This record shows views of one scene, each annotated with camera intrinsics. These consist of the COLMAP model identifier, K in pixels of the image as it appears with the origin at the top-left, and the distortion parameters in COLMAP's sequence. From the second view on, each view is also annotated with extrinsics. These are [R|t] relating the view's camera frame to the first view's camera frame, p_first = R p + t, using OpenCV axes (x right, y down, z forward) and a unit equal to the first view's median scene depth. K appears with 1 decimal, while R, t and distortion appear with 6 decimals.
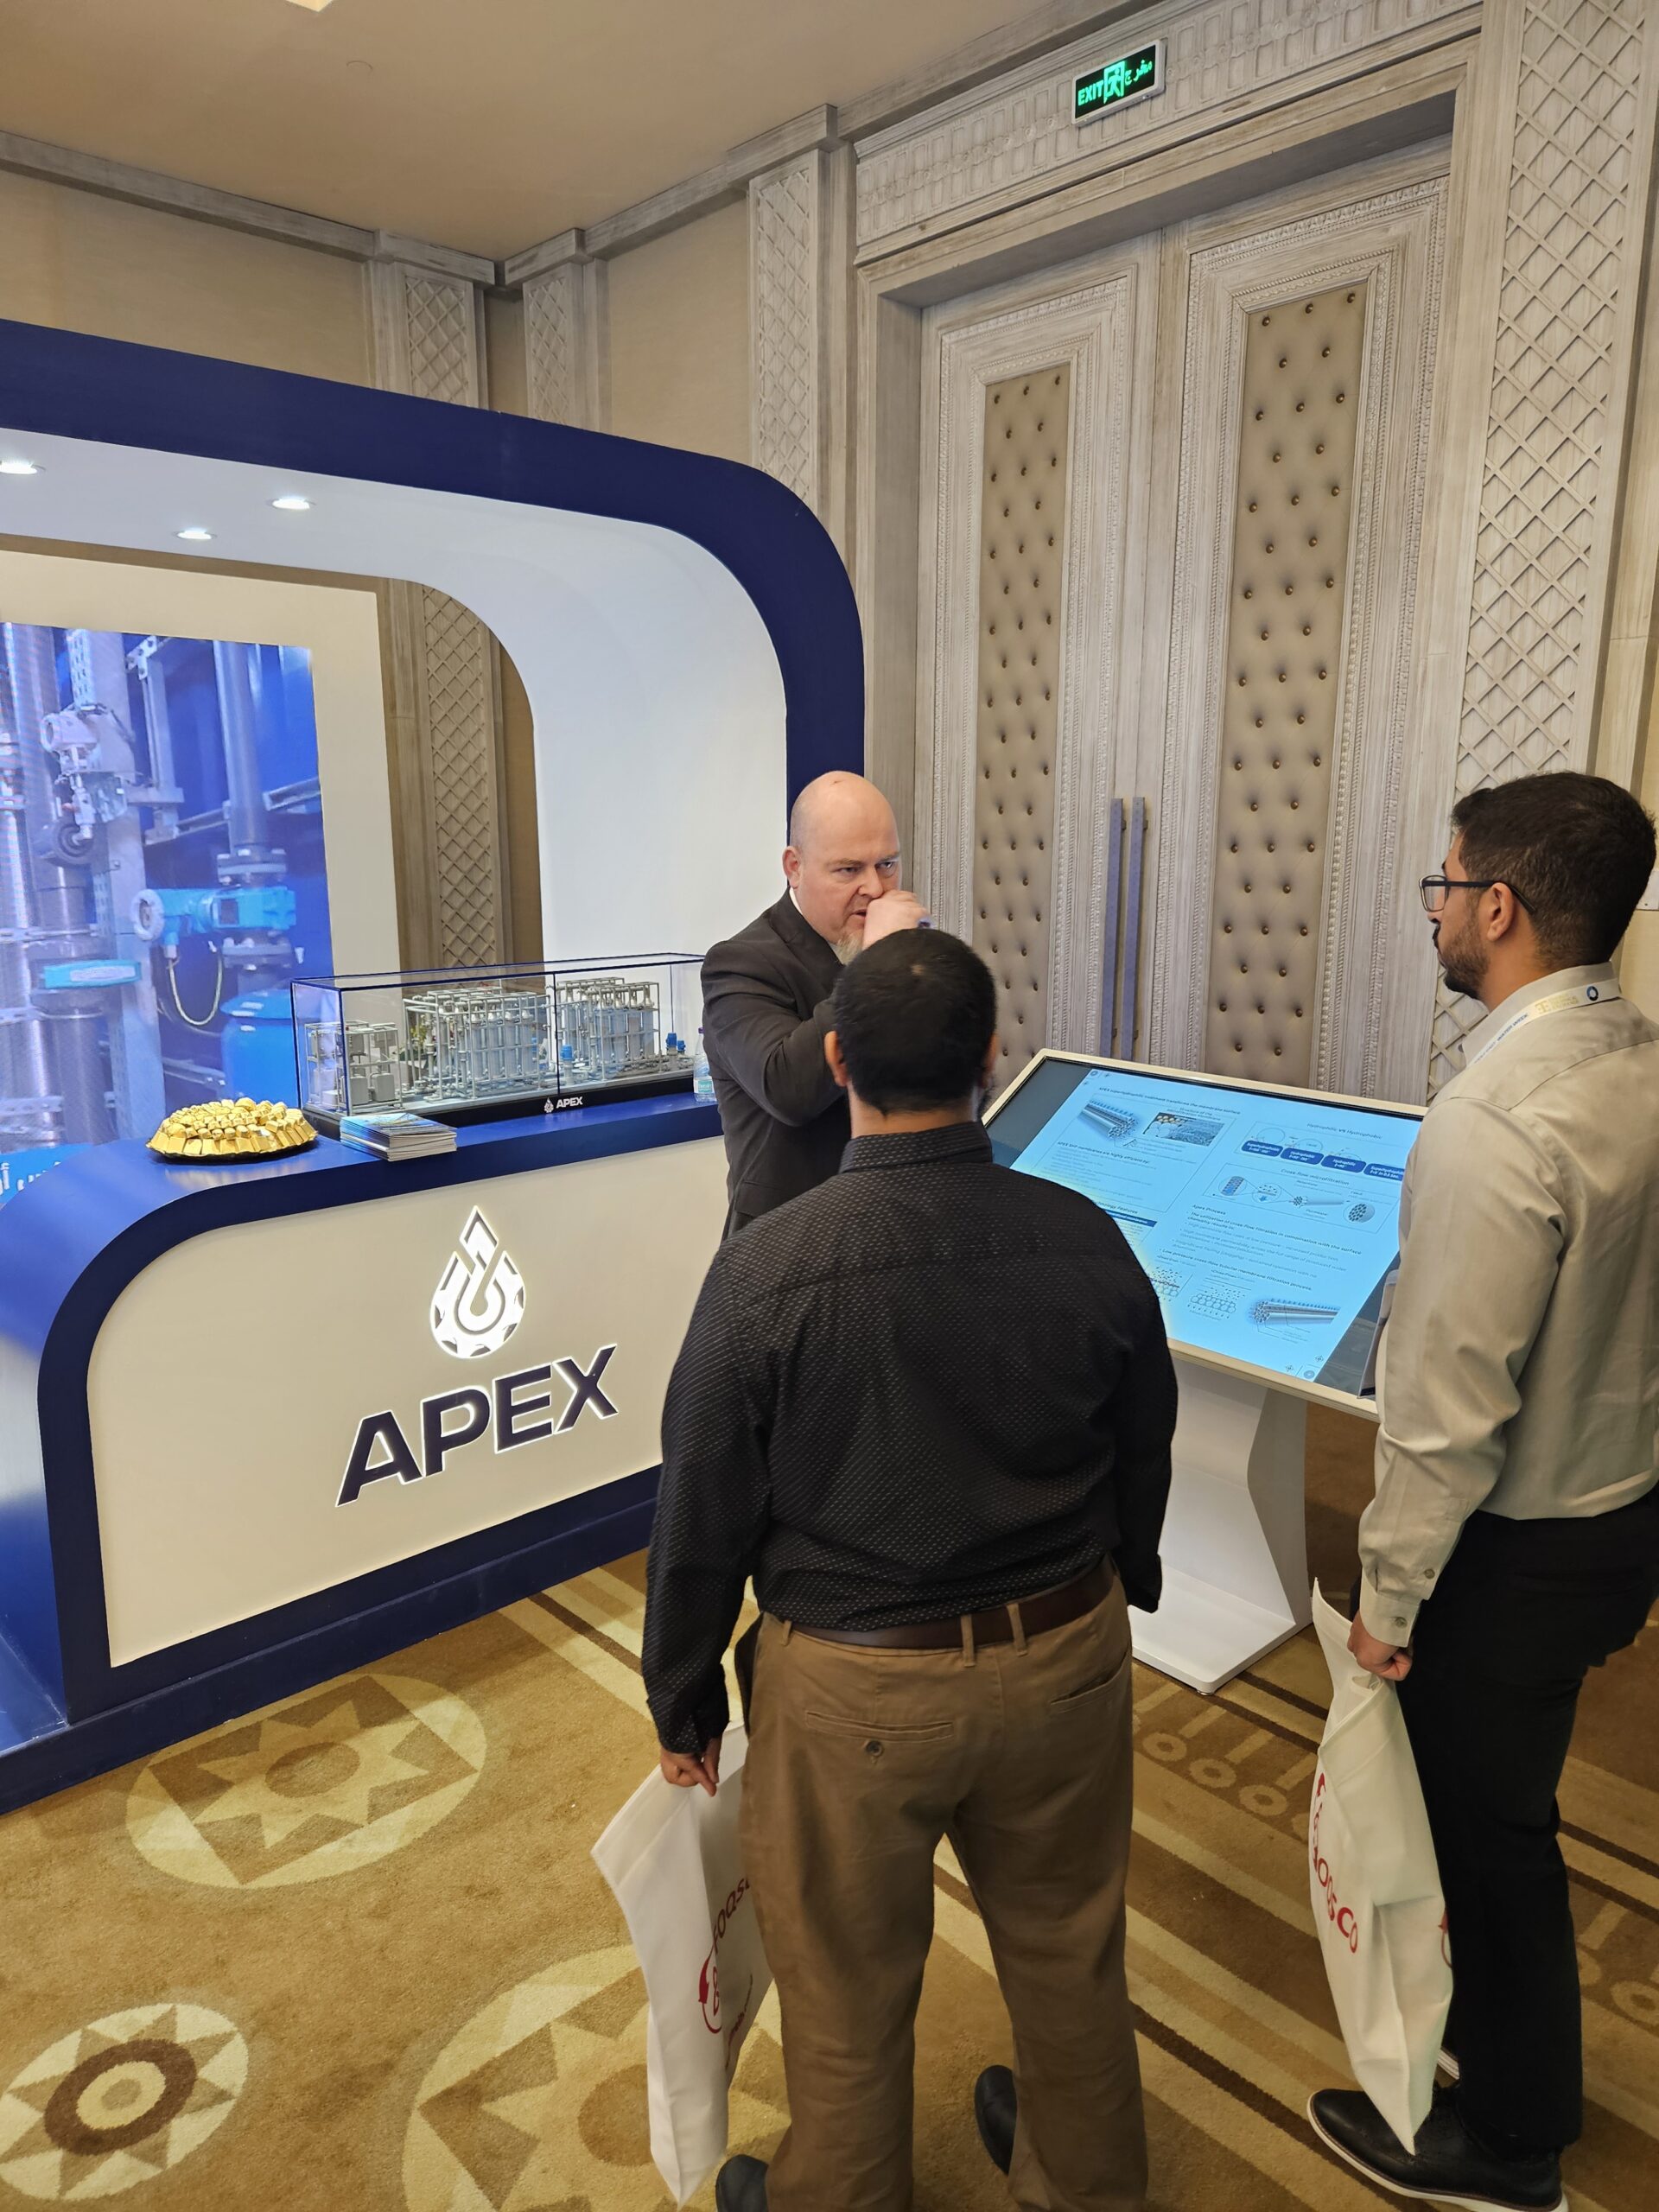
lens RADIAL K [[1489.9, 0, 829.5], [0, 1489.9, 1106.0], [0, 0, 1]] dist [0.070457, -0.052050]
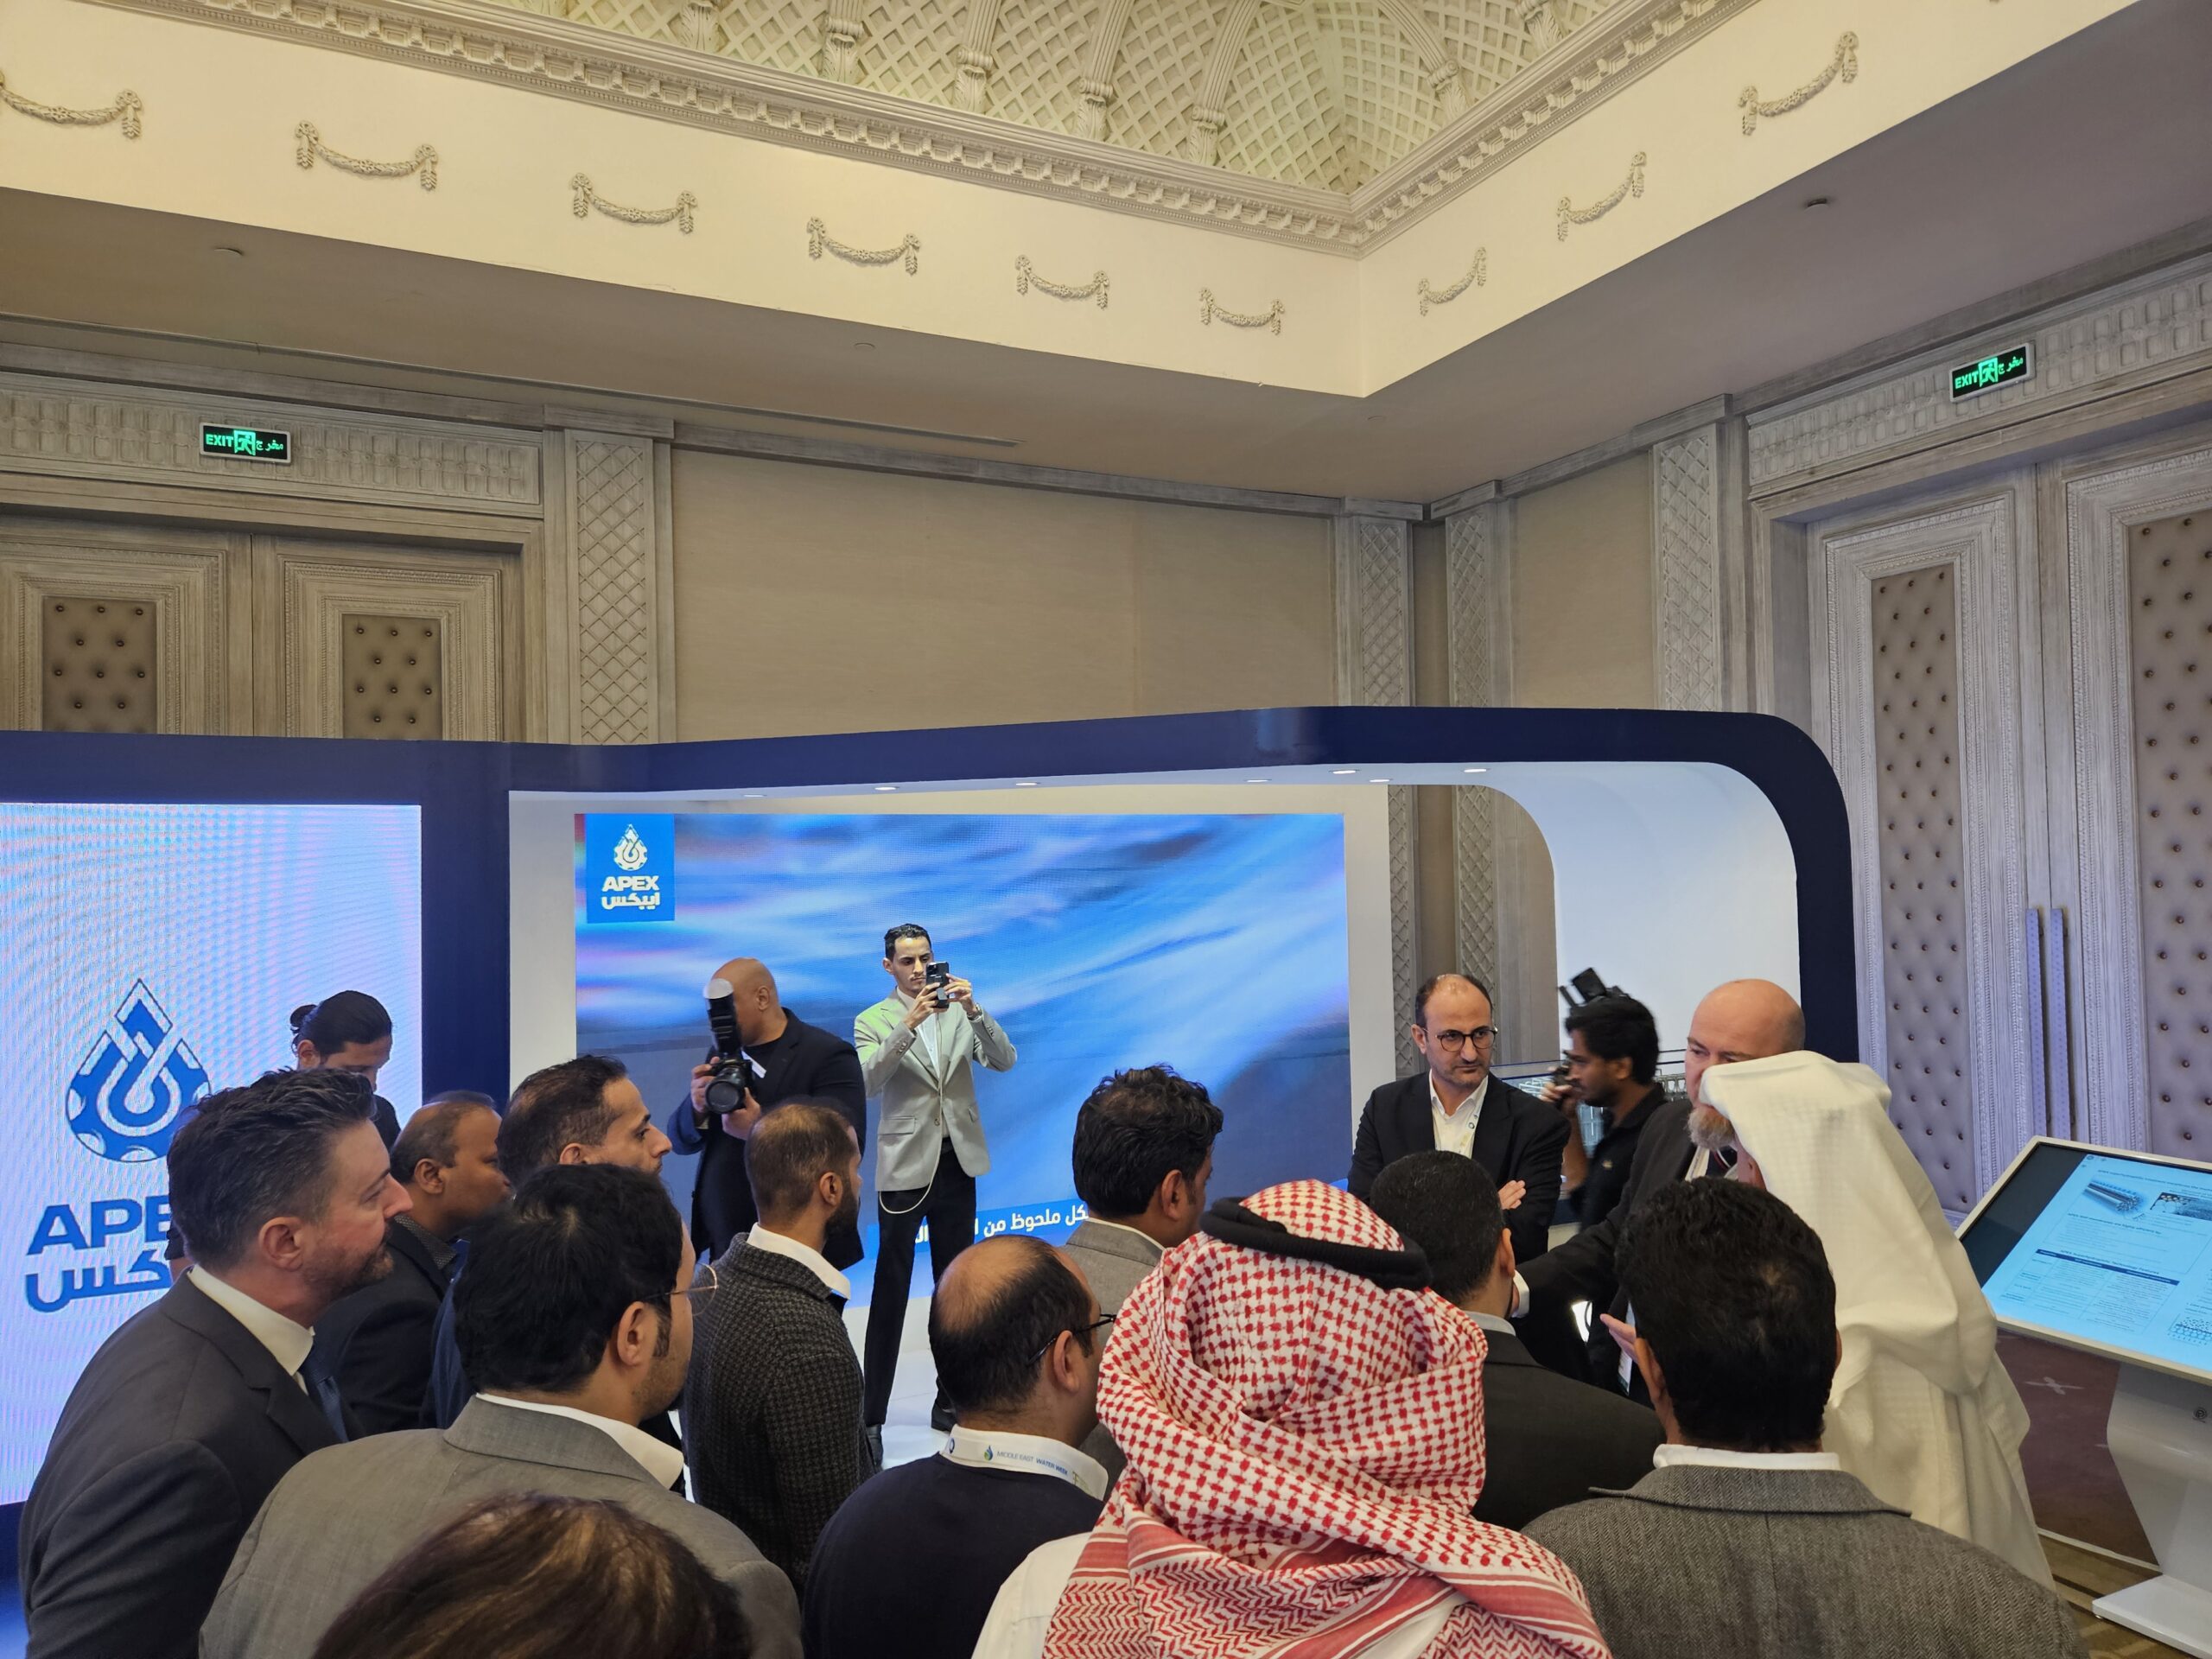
lens RADIAL K [[1489.9, 0, 1103.6], [0, 1489.9, 836.4], [0, 0, 1]] dist [0.070457, -0.052050]
pose [[0.956315, -0.027987, -0.290994, -0.149883], [-0.033634, 0.978264, -0.204620, 0.001968], [0.290396, 0.205468, 0.934587, -0.309073]]
